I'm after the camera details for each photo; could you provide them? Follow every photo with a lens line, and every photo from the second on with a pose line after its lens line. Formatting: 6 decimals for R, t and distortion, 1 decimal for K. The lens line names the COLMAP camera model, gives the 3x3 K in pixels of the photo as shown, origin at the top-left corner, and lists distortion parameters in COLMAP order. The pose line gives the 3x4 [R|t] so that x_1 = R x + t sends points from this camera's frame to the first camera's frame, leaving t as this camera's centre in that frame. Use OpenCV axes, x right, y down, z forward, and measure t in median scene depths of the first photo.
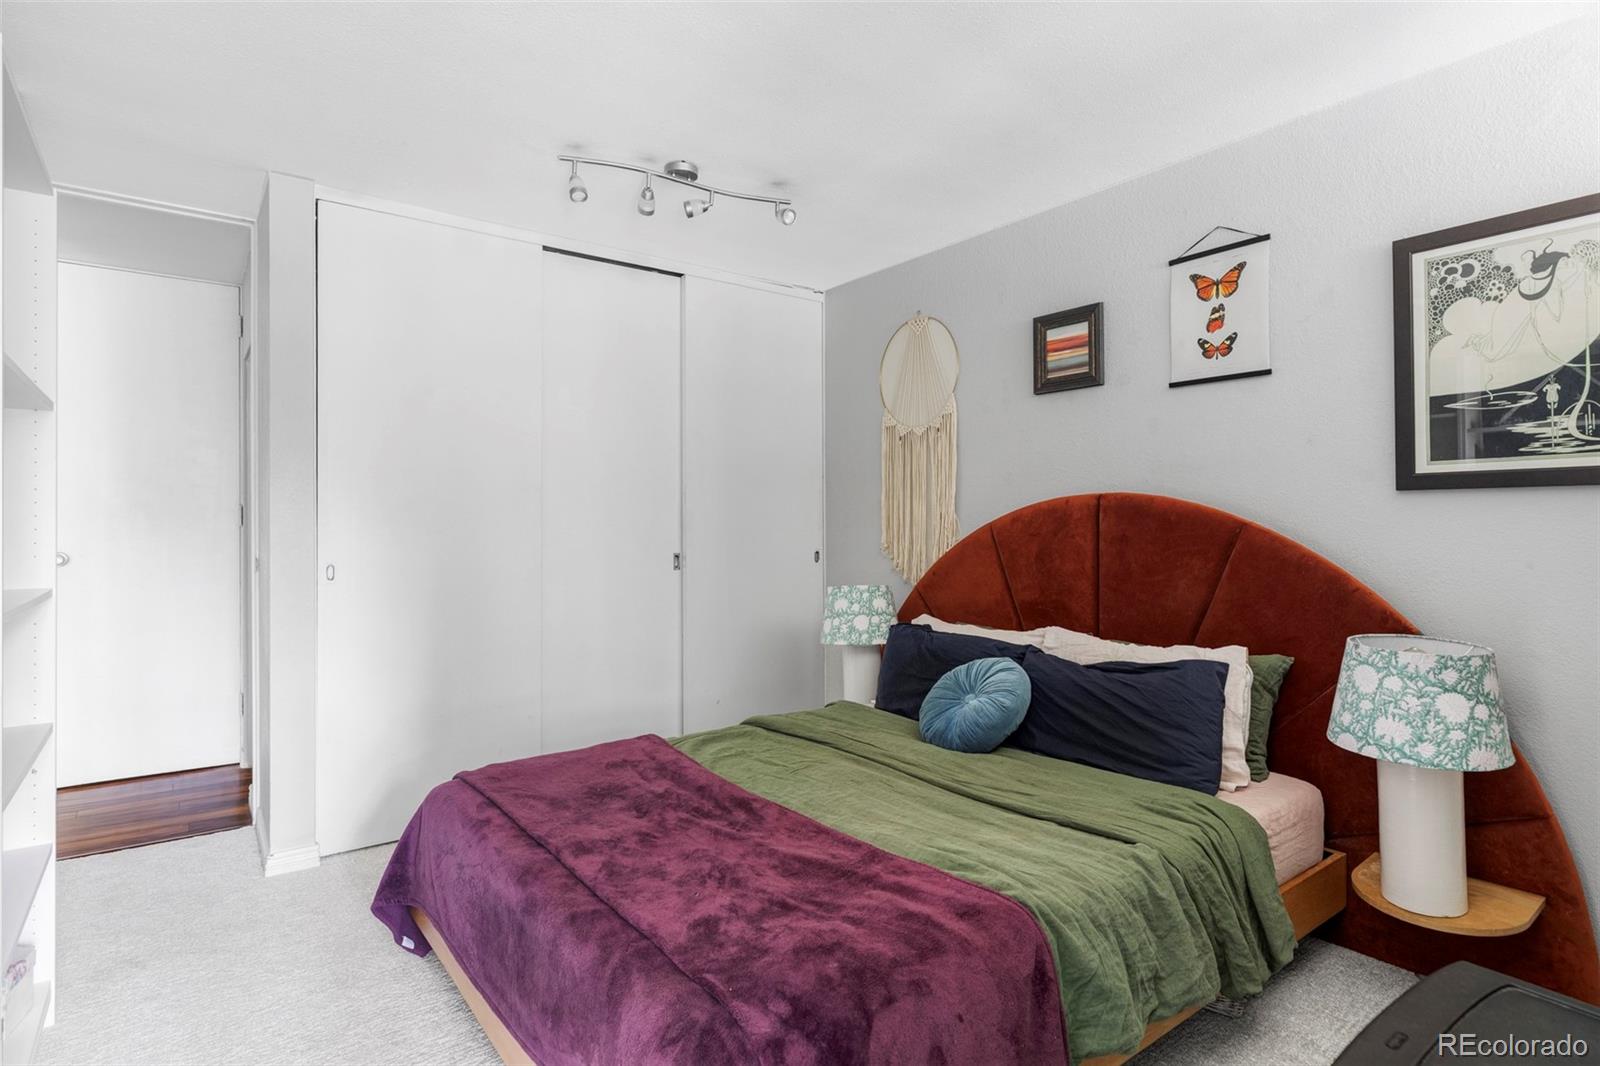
lens RADIAL K [[817.8, 0, 825.0], [0, 817.8, 517.0], [0, 0, 1]] dist [-0.000666, 0.002661]
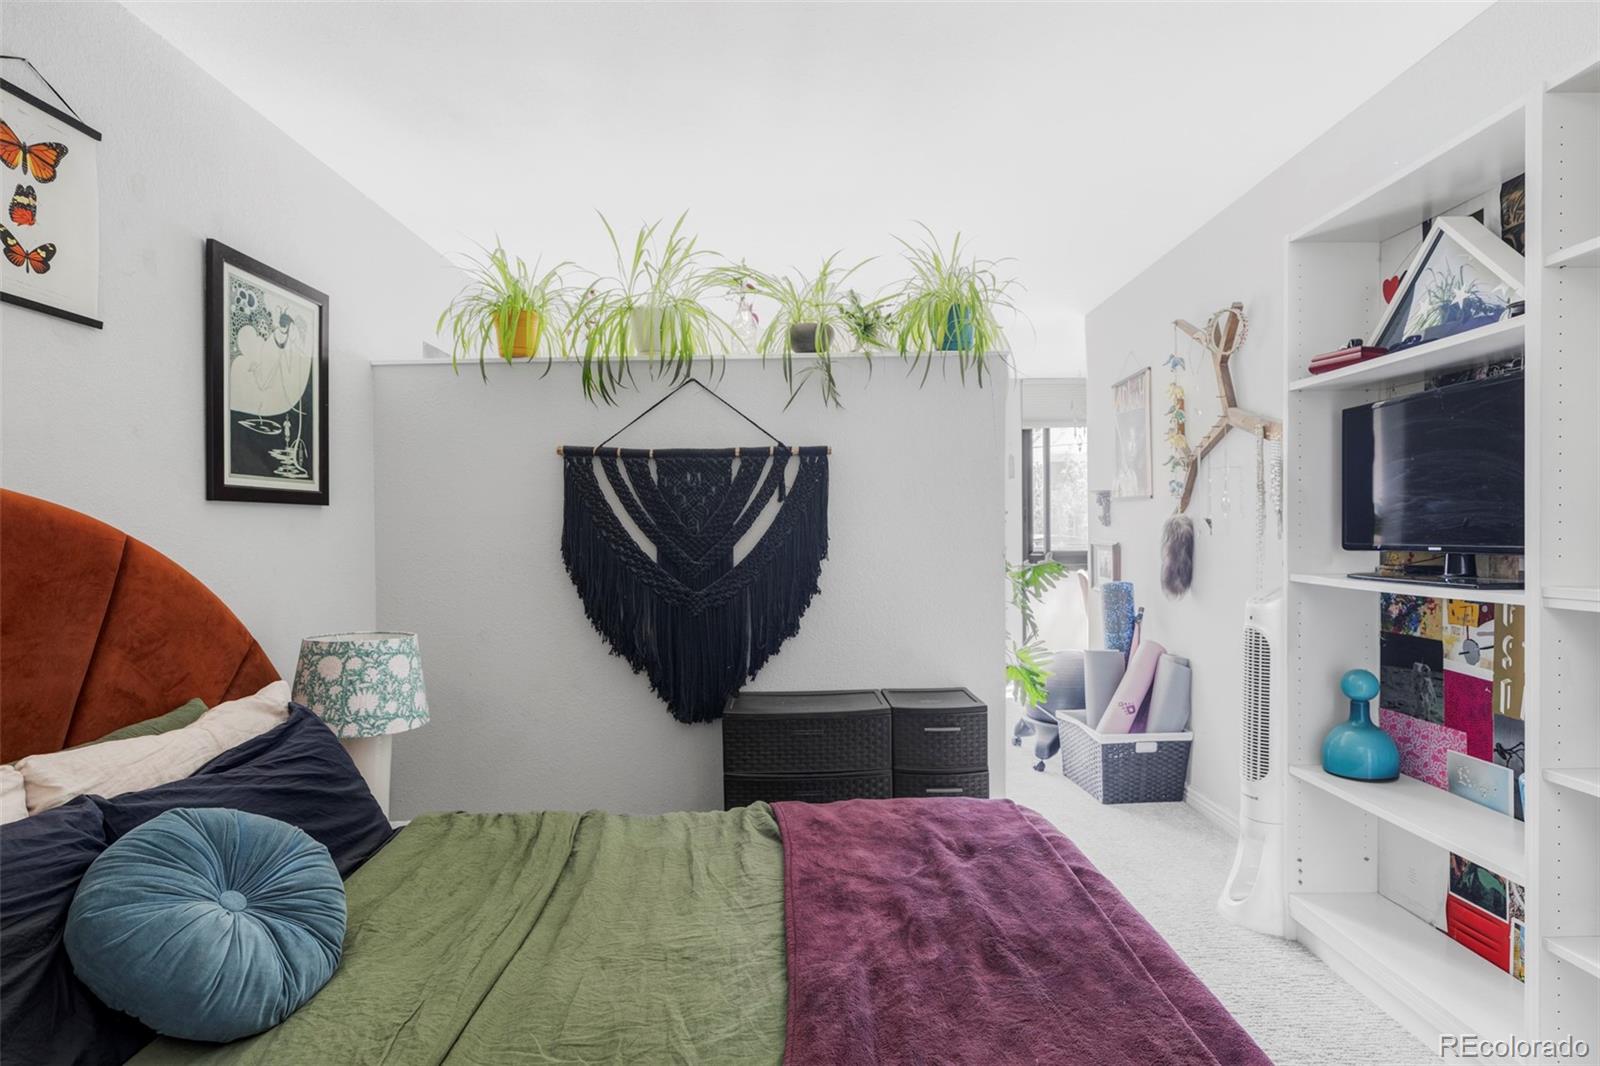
lens RADIAL K [[817.8, 0, 795.0], [0, 817.8, 536.6], [0, 0, 1]] dist [-0.000666, 0.002661]
pose [[-0.778424, -0.002718, 0.627733, -0.435363], [-0.001683, 0.999996, 0.002243, 0.006946], [-0.627736, 0.000689, -0.778426, 1.325877]]
